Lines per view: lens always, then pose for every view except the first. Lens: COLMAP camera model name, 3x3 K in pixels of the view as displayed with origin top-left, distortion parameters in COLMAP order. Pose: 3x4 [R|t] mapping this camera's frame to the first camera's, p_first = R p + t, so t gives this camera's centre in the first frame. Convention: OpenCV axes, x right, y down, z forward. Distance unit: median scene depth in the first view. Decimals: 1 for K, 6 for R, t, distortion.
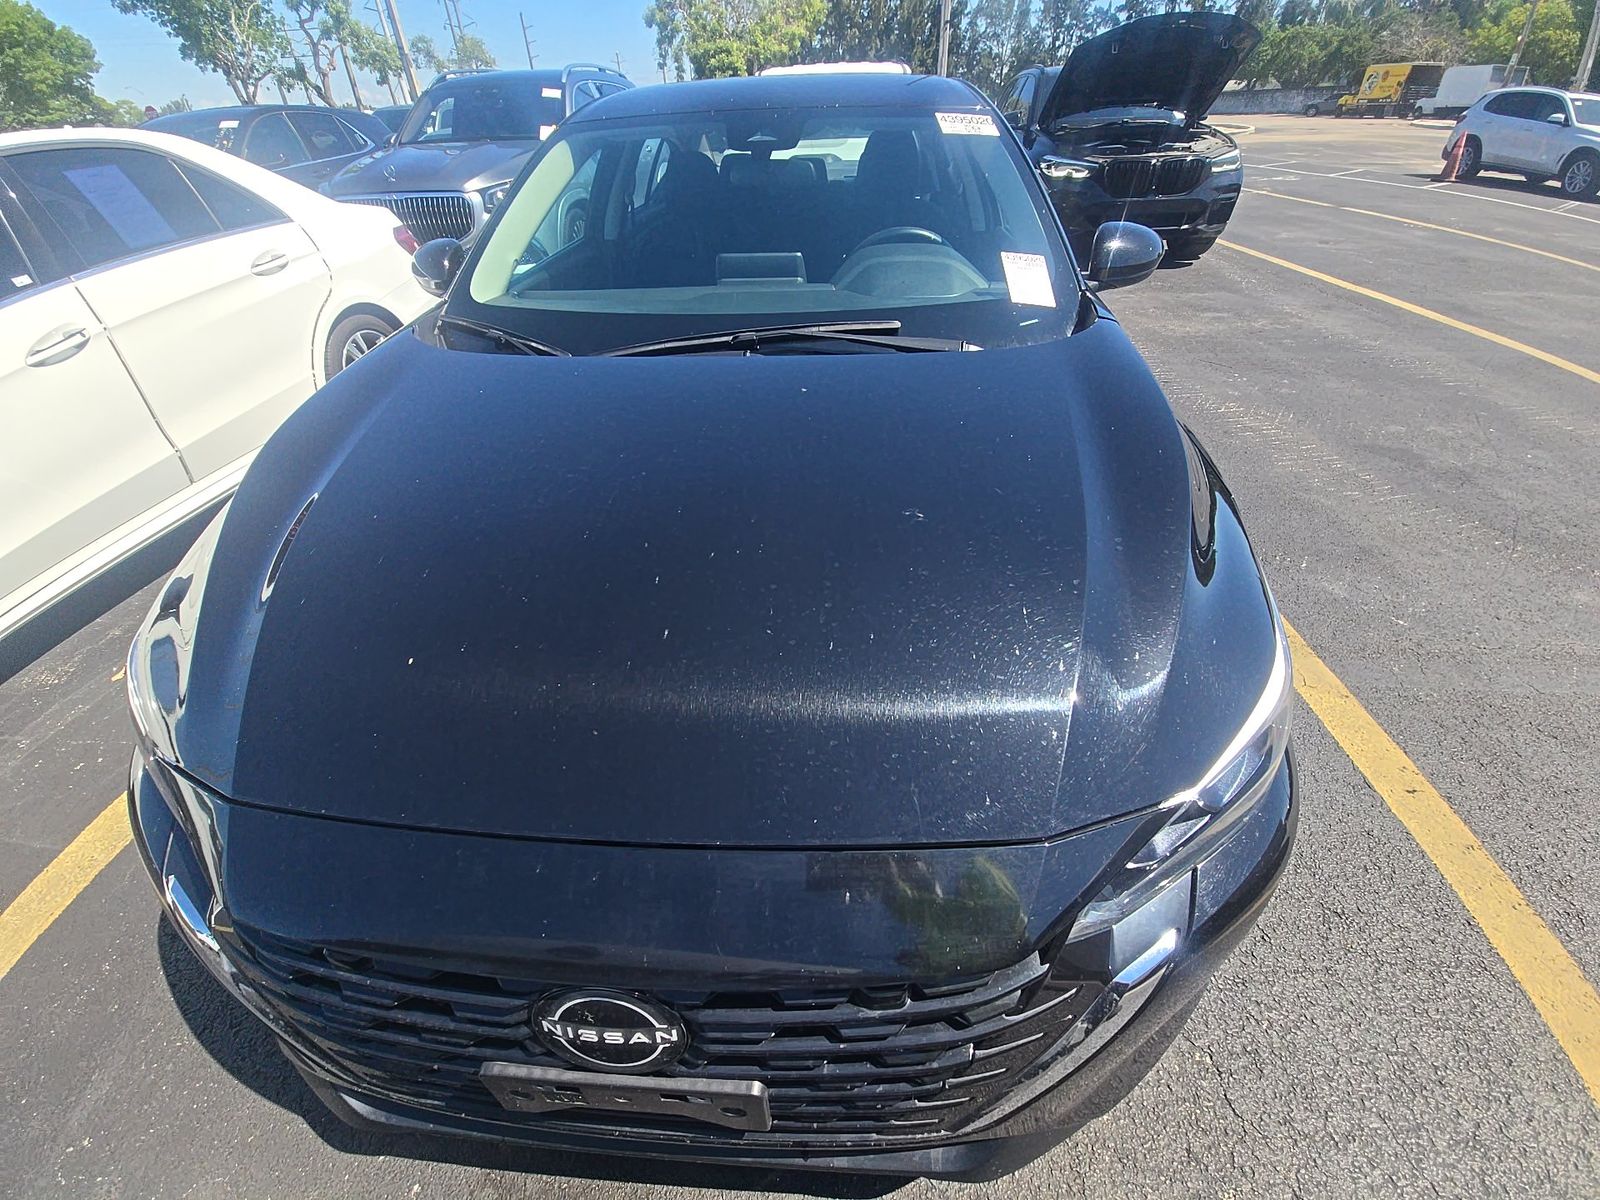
lens RADIAL K [[644.9, 0, 797.8], [0, 644.9, 590.7], [0, 0, 1]] dist [-0.012318, -0.000938]
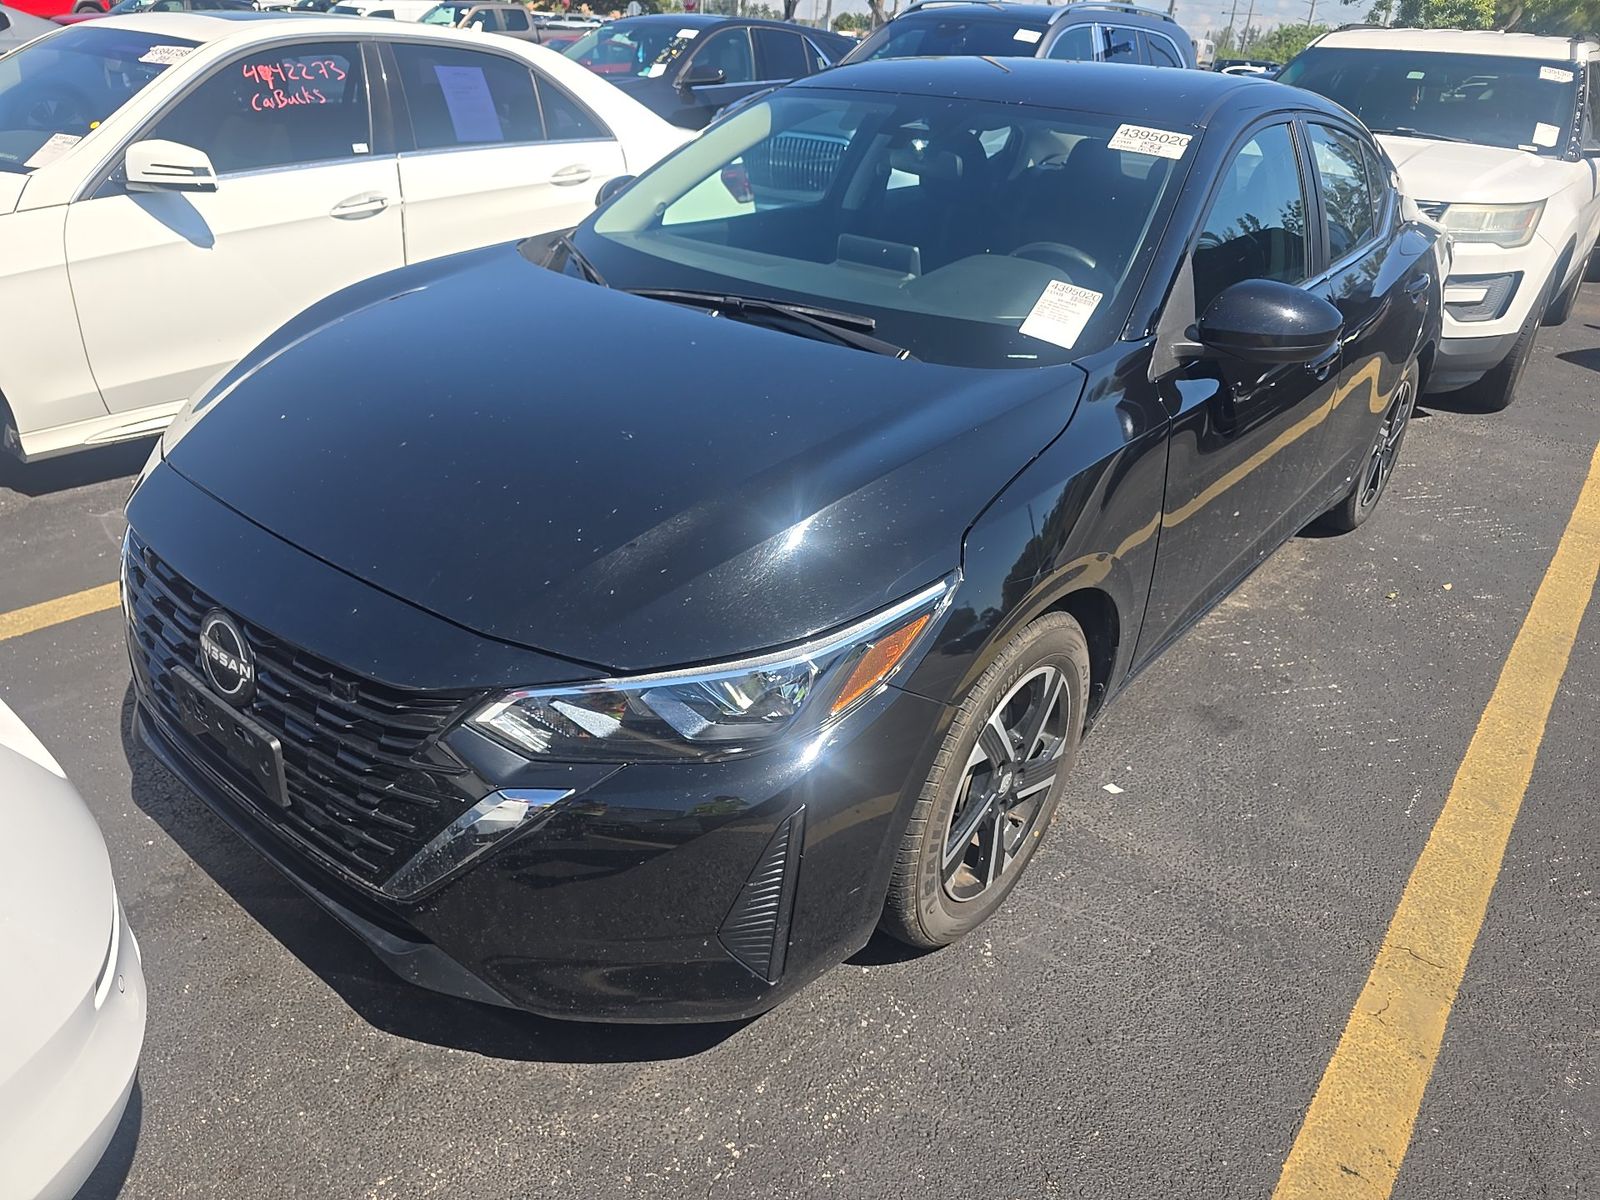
lens RADIAL K [[1082.4, 0, 798.4], [0, 1082.4, 607.0], [0, 0, 1]] dist [0.040816, 0.001410]
pose [[0.817638, 0.329029, -0.472449, 0.646708], [-0.404541, 0.912220, -0.064814, 0.075851], [0.409652, 0.244120, 0.878972, -0.228604]]
